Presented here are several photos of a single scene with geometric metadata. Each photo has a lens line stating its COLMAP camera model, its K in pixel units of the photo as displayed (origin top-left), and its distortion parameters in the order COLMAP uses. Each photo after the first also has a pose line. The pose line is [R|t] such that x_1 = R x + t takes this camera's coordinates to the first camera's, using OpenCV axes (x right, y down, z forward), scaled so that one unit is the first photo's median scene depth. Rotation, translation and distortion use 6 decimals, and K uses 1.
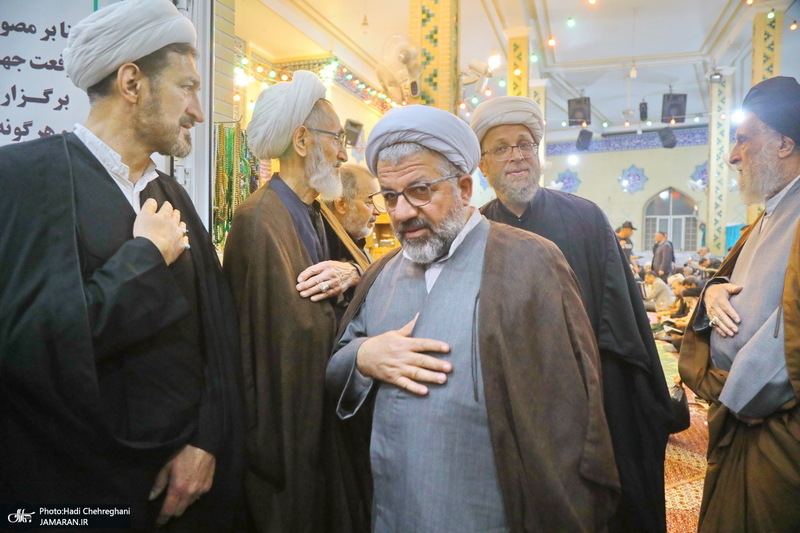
lens RADIAL K [[542.9, 0, 396.2], [0, 542.9, 268.5], [0, 0, 1]] dist [-0.106164, 0.055749]
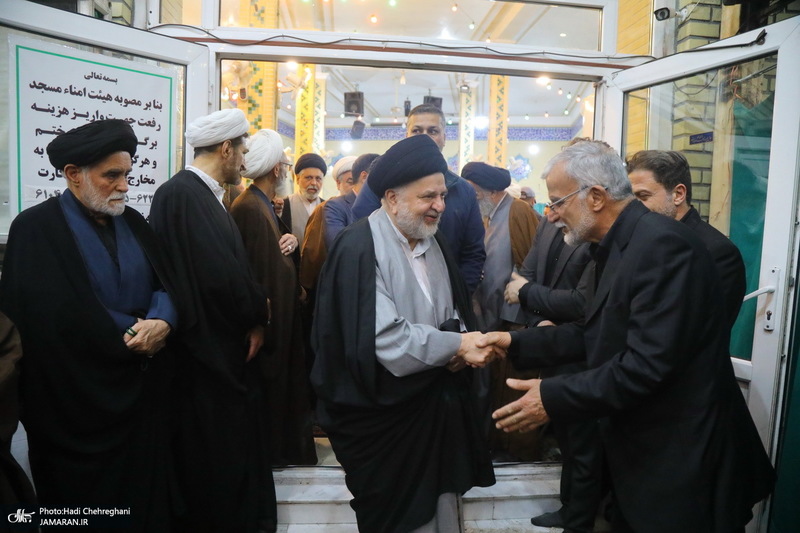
lens RADIAL K [[542.9, 0, 396.2], [0, 542.9, 261.0], [0, 0, 1]] dist [-0.106164, 0.055749]
pose [[0.911138, -0.016321, 0.411778, -0.056070], [0.005157, 0.999589, 0.028208, 0.002677], [-0.412069, -0.023578, 0.910847, -0.087595]]
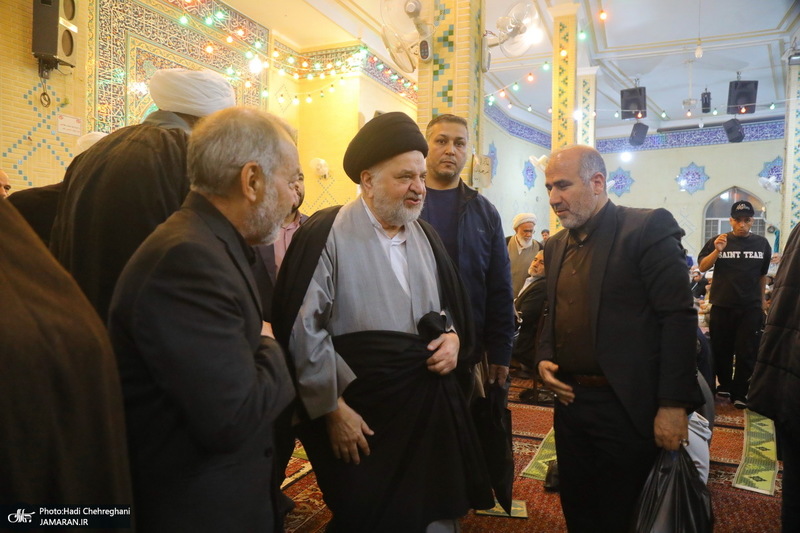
lens RADIAL K [[542.9, 0, 396.6], [0, 542.9, 269.6], [0, 0, 1]] dist [-0.106164, 0.055749]
pose [[0.996415, 0.011545, -0.083806, 0.023209], [-0.011705, 0.999930, -0.001424, -0.004277], [0.083784, 0.002400, 0.996481, 0.080048]]
